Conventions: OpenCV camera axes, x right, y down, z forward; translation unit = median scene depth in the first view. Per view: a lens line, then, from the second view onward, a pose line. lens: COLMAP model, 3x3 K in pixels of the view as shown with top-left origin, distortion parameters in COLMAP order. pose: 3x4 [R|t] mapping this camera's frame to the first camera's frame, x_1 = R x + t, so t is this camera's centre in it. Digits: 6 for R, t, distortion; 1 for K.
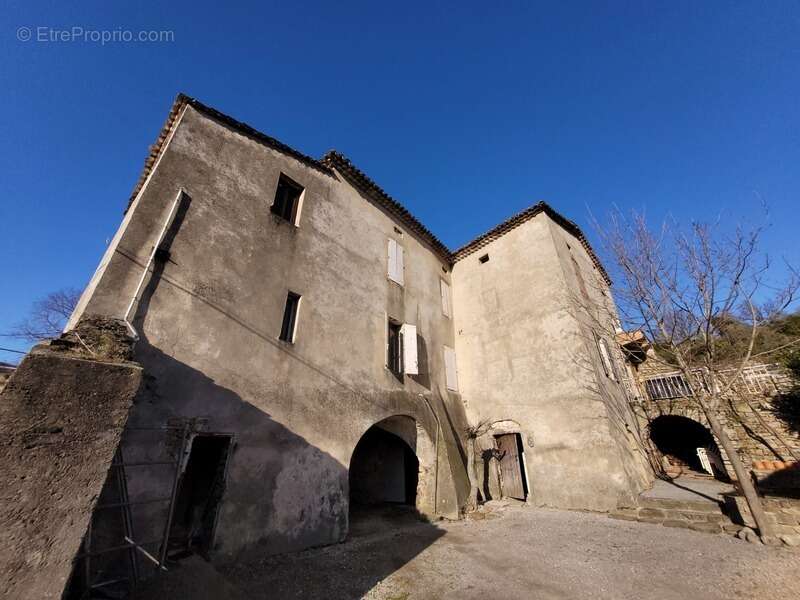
lens RADIAL K [[308.8, 0, 405.3], [0, 308.8, 294.1], [0, 0, 1]] dist [0.008483, -0.002341]
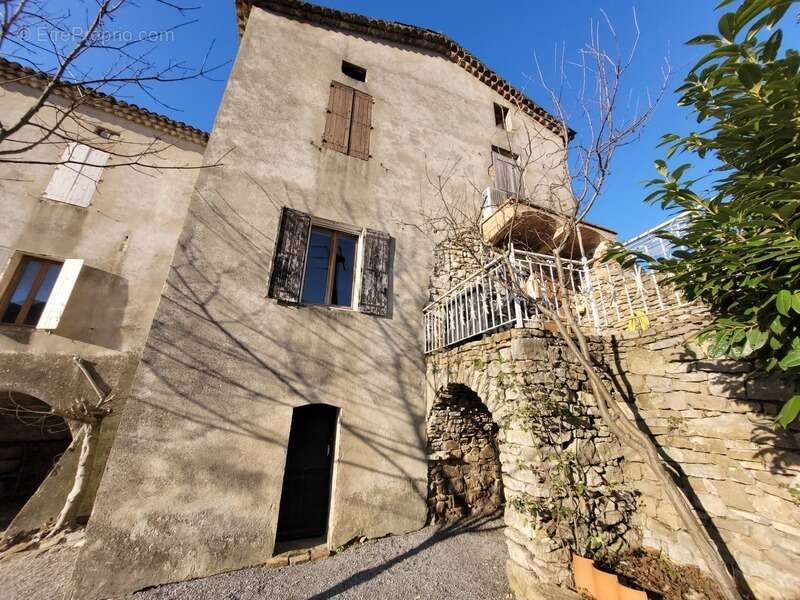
lens RADIAL K [[308.8, 0, 400.2], [0, 308.8, 297.7], [0, 0, 1]] dist [0.008483, -0.002341]
pose [[0.920288, -0.107239, -0.376257, 1.115165], [0.156804, 0.982182, 0.103593, 0.269629], [0.358444, -0.154334, 0.920706, 0.736187]]
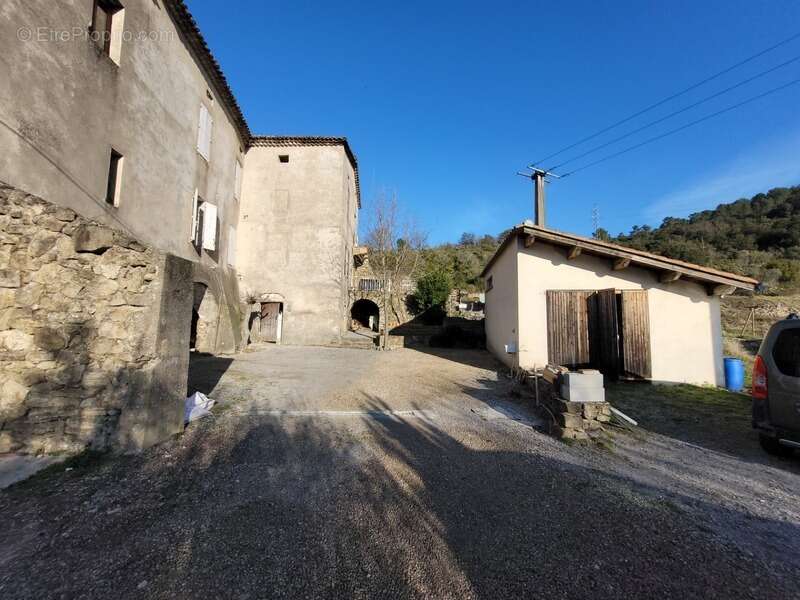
lens RADIAL K [[308.8, 0, 399.8], [0, 308.8, 294.9], [0, 0, 1]] dist [0.008483, -0.002341]
pose [[0.670898, 0.089519, 0.736127, -0.369939], [-0.367868, 0.902104, 0.225568, -0.118480], [-0.643870, -0.422131, 0.638151, -0.278732]]
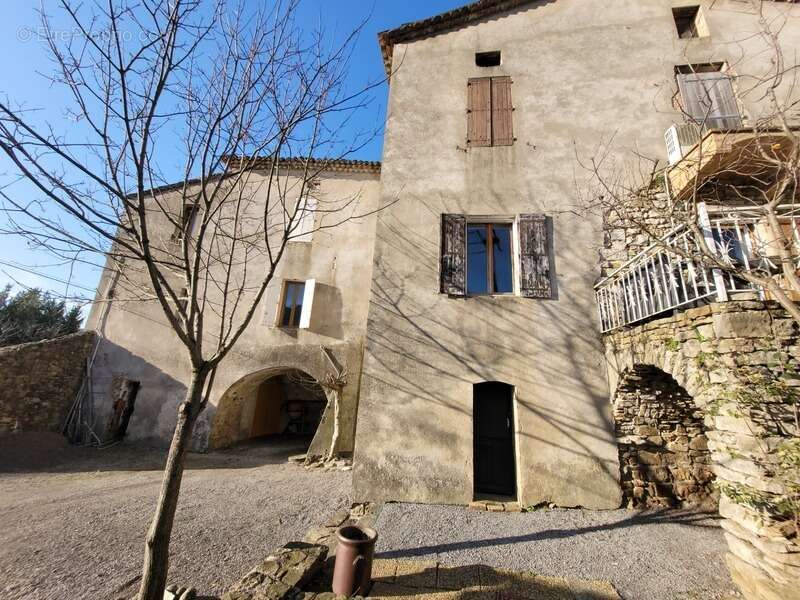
lens RADIAL K [[308.8, 0, 400.8], [0, 308.8, 297.0], [0, 0, 1]] dist [0.008483, -0.002341]
pose [[0.608058, -0.169456, -0.775597, 1.147127], [0.314806, 0.948329, 0.039609, 0.247240], [0.728809, -0.268247, 0.629985, 0.685646]]
